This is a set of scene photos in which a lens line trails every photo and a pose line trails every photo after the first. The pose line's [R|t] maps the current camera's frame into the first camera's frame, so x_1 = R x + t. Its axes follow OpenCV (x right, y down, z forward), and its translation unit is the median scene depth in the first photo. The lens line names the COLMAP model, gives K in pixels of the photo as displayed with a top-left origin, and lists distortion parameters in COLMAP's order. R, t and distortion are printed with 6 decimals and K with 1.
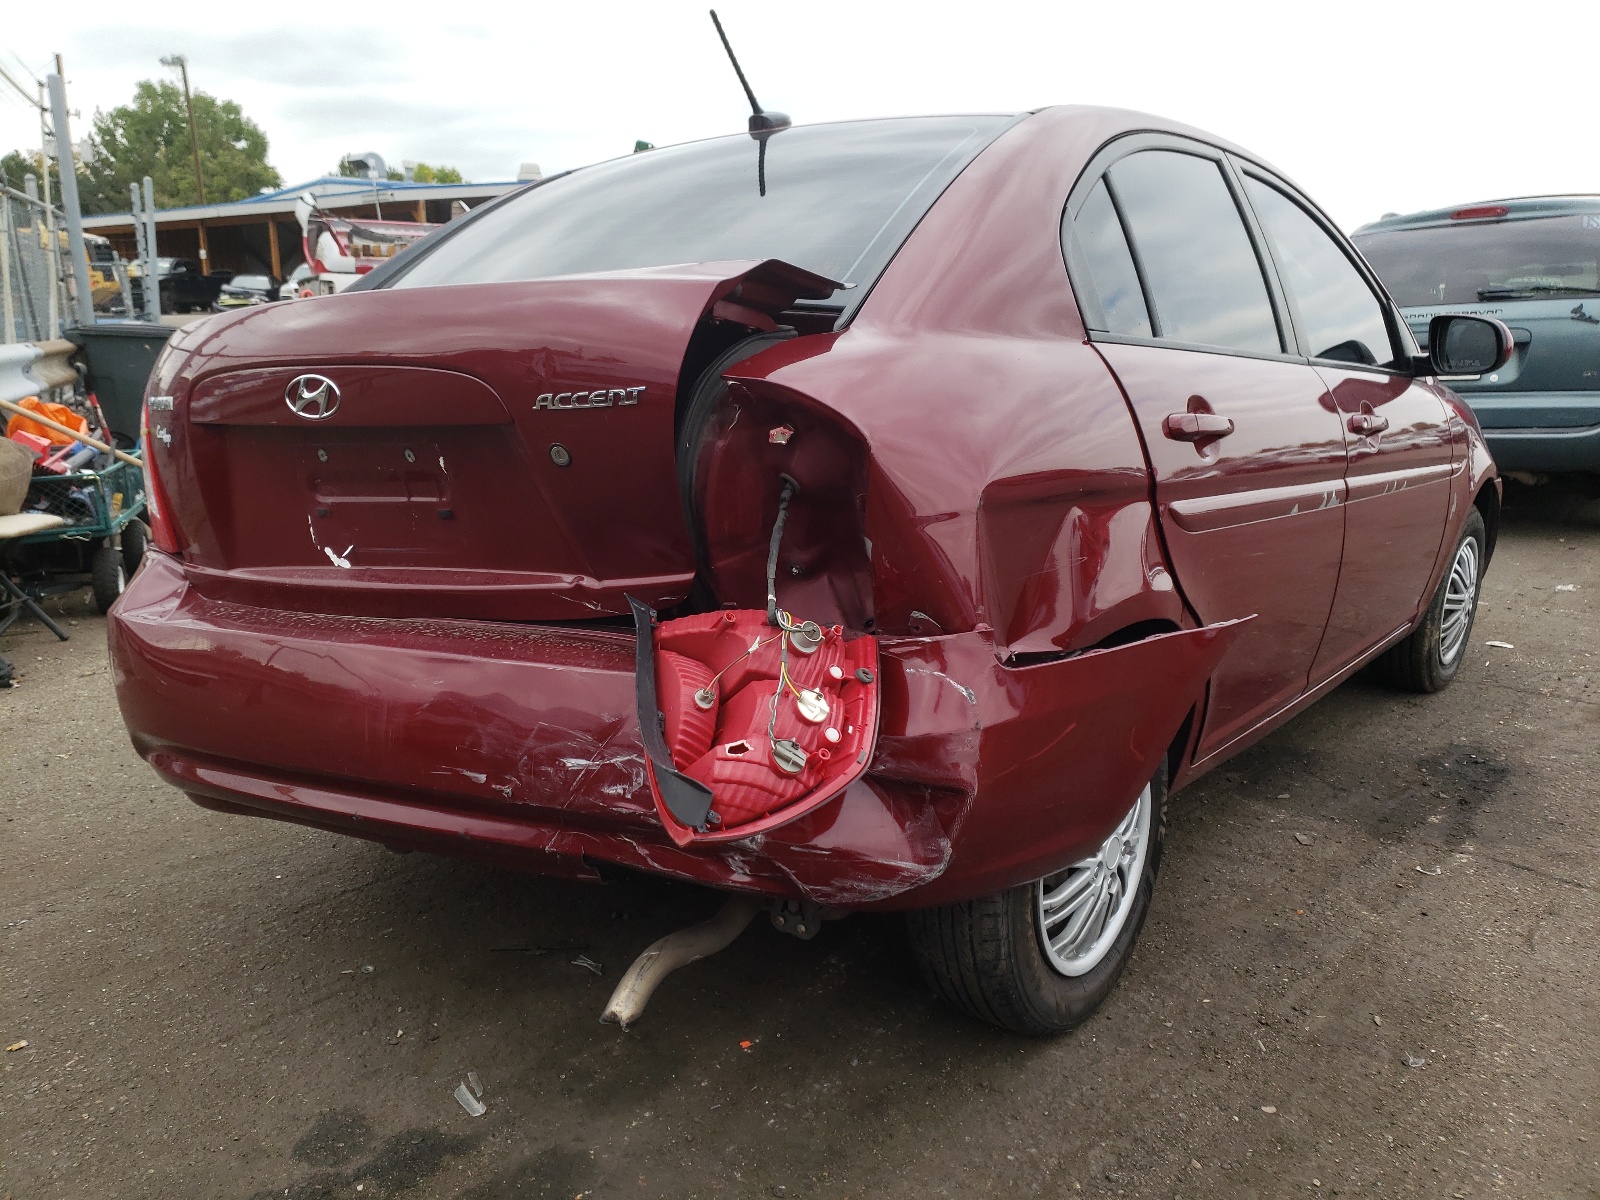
lens RADIAL K [[1317.9, 0, 800.0], [0, 1317.9, 600.0], [0, 0, 1]] dist [0.032455, 0.012509]
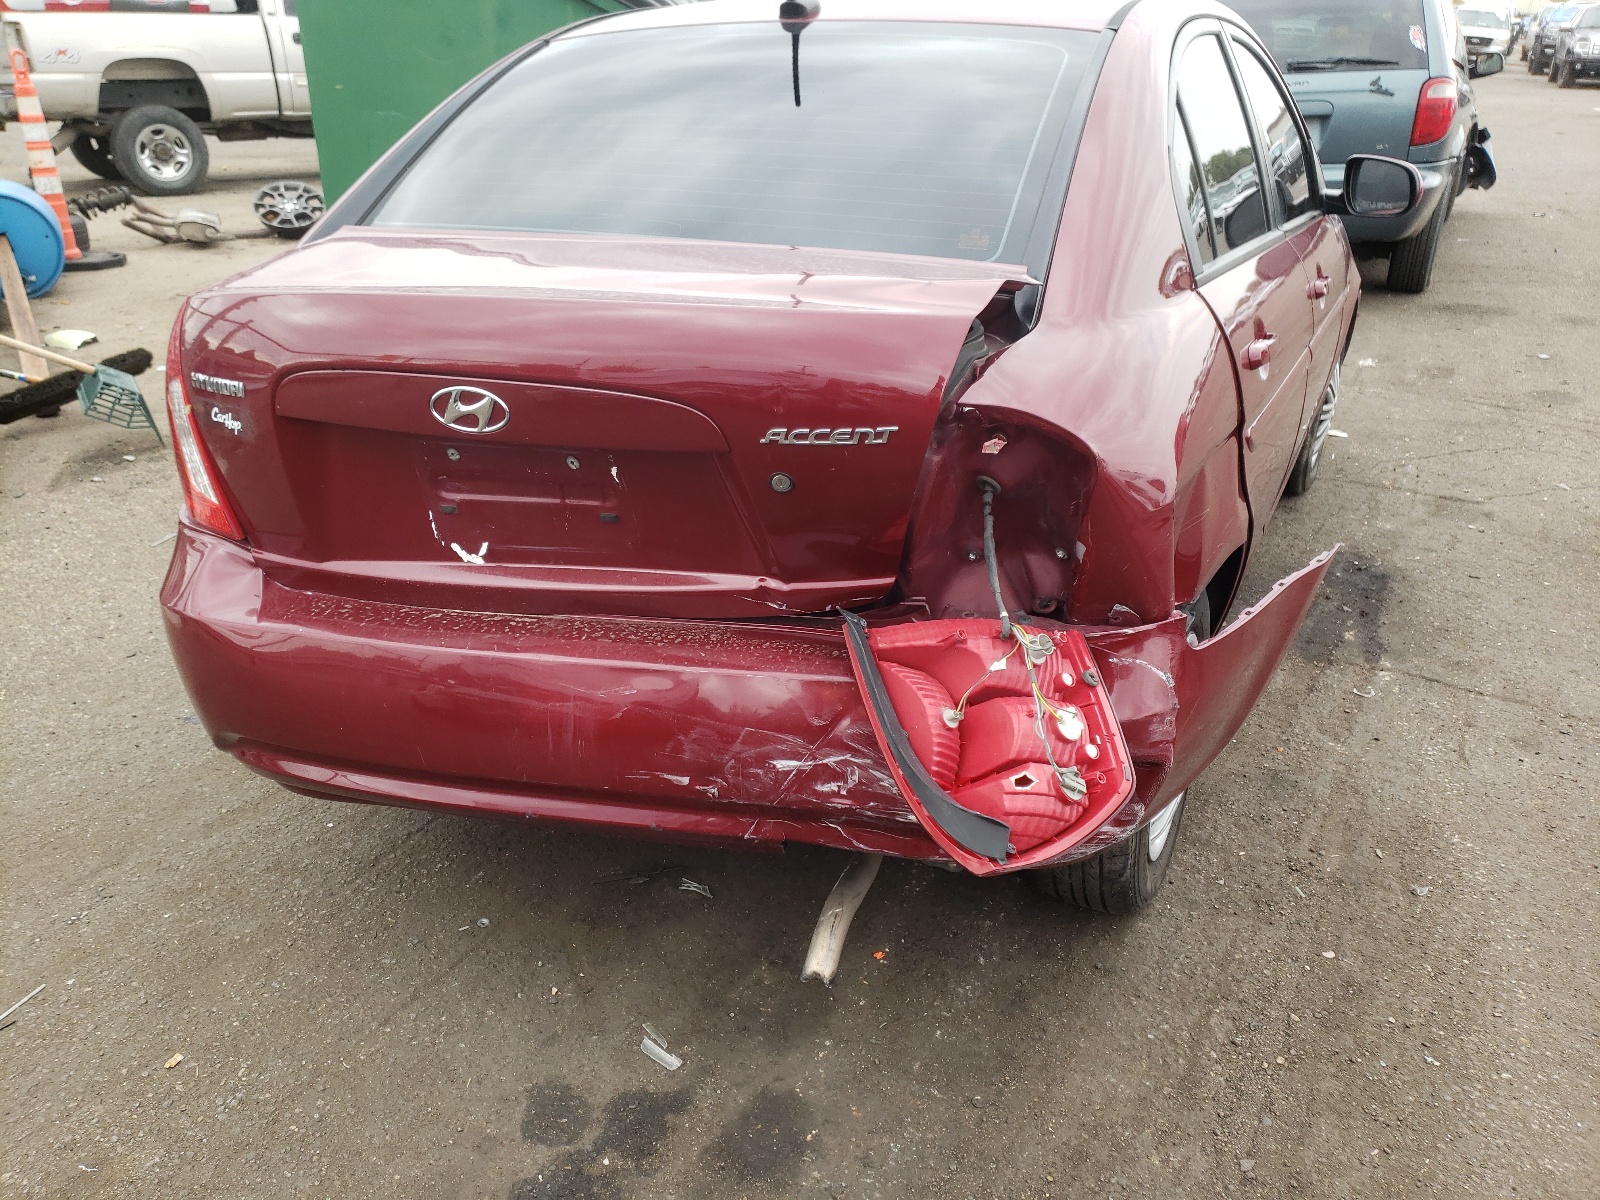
lens RADIAL K [[1317.9, 0, 800.0], [0, 1317.9, 600.0], [0, 0, 1]] dist [0.032455, 0.012509]
pose [[0.975960, -0.085835, 0.200334, -0.341337], [0.041236, 0.975303, 0.216988, -0.216496], [-0.214012, -0.203510, 0.955397, 0.038205]]
